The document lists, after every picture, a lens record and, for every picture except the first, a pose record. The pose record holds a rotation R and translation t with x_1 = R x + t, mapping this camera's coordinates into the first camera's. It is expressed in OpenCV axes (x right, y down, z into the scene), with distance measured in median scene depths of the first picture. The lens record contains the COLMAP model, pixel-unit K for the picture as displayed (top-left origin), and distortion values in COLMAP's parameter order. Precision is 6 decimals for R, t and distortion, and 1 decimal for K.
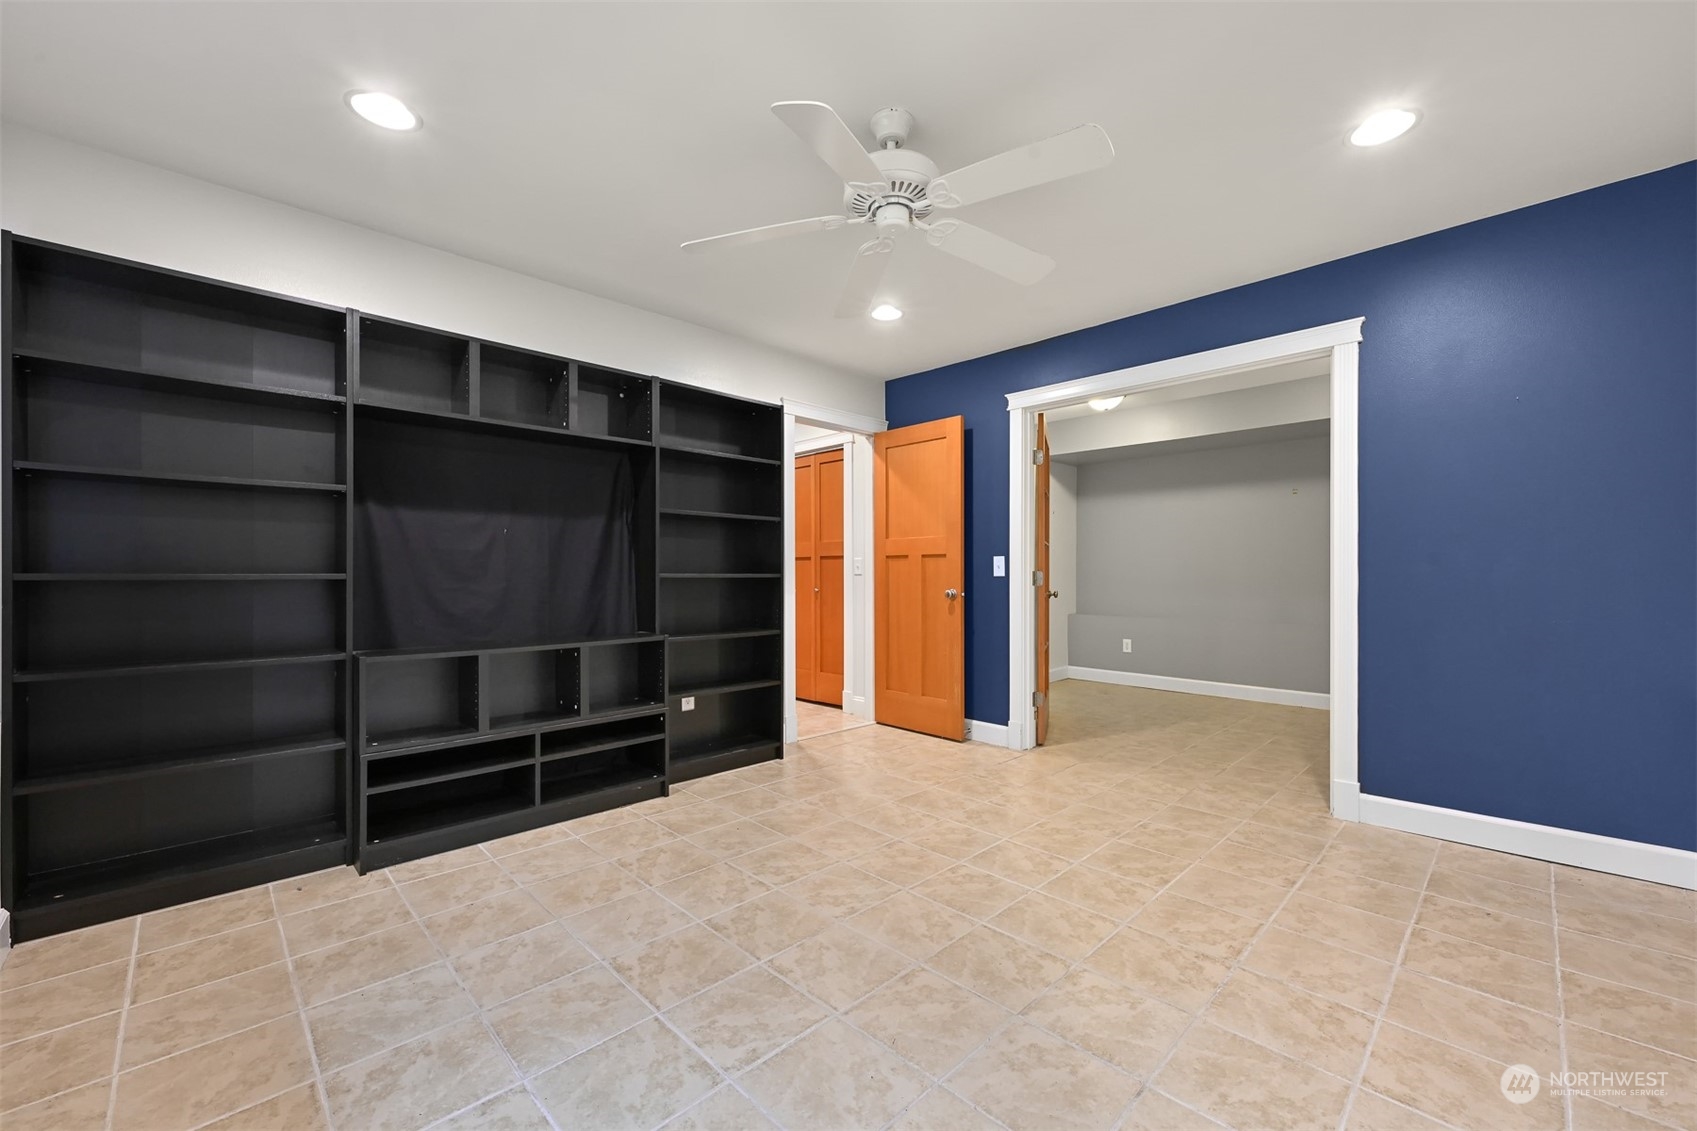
lens RADIAL K [[685.6, 0, 847.8], [0, 685.6, 572.1], [0, 0, 1]] dist [-0.006372, 0.000023]
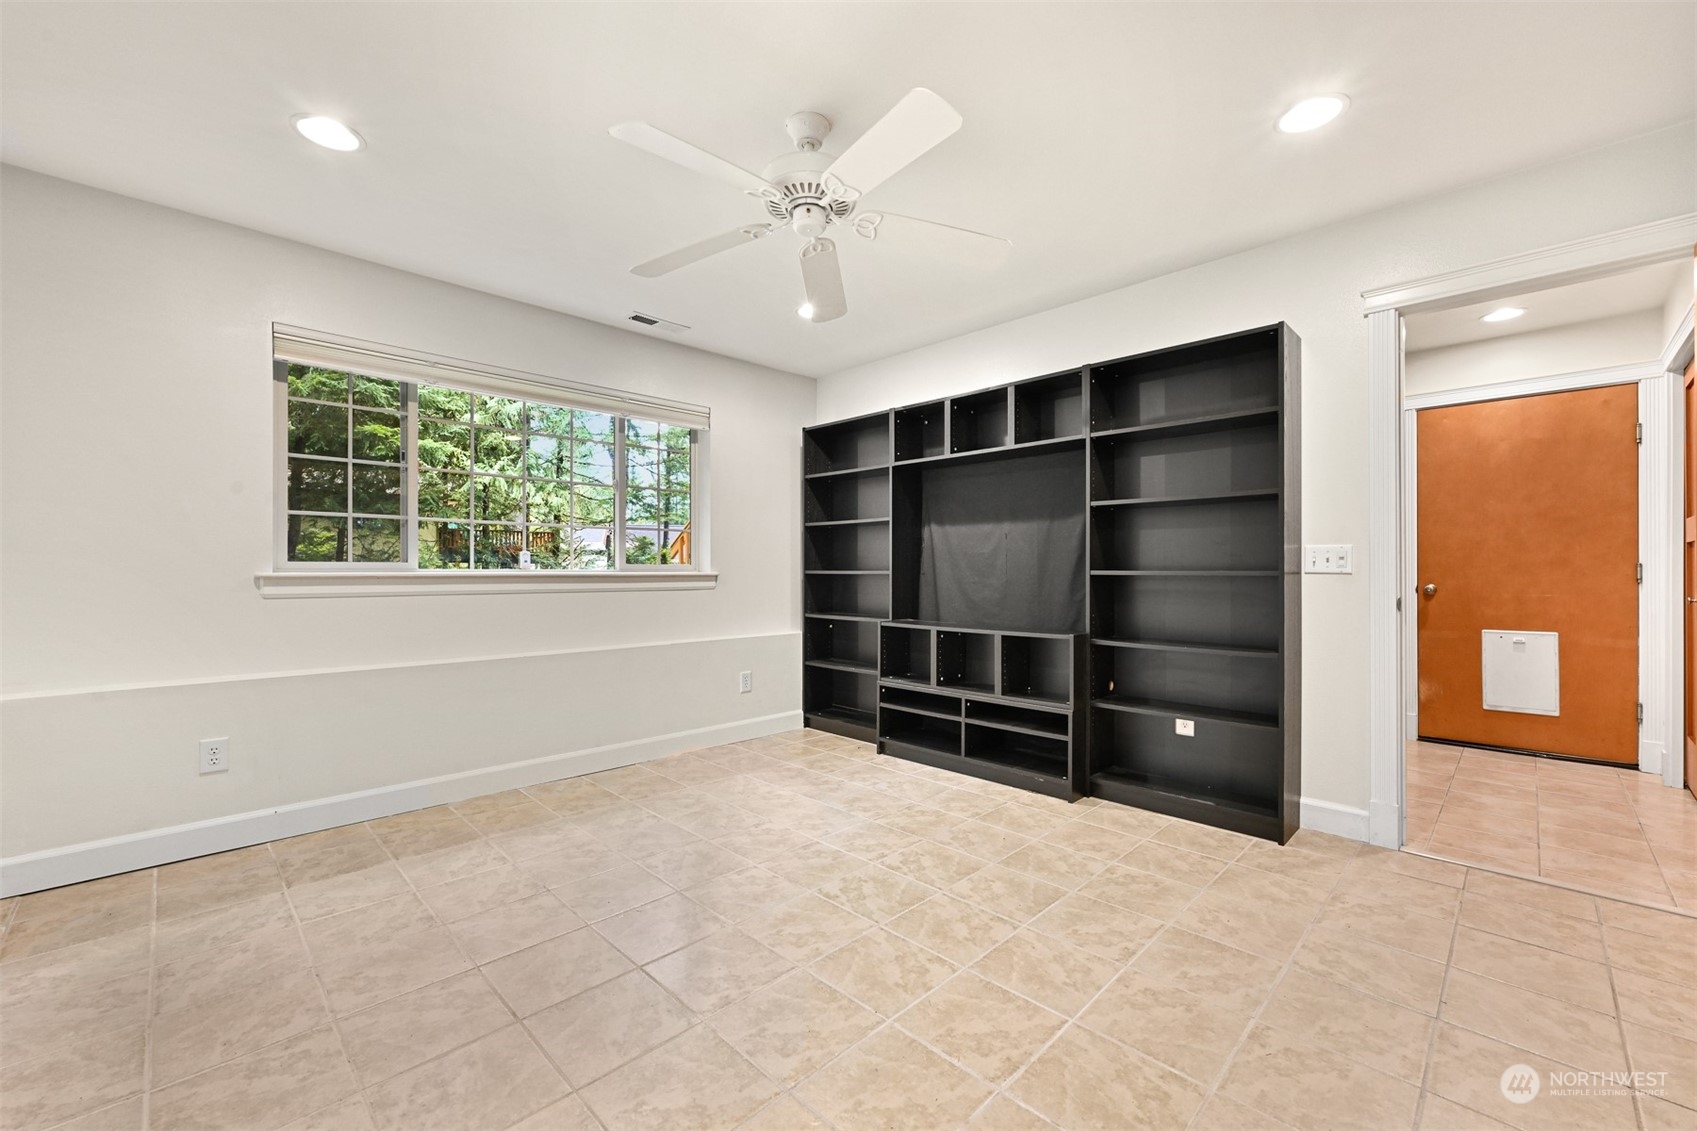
lens RADIAL K [[685.6, 0, 847.8], [0, 685.6, 572.1], [0, 0, 1]] dist [-0.006372, 0.000023]
pose [[0.005758, 0.007716, -0.999954, 0.829253], [0.002243, 0.999968, 0.007729, -0.007643], [0.999981, -0.002288, 0.005741, 0.806131]]
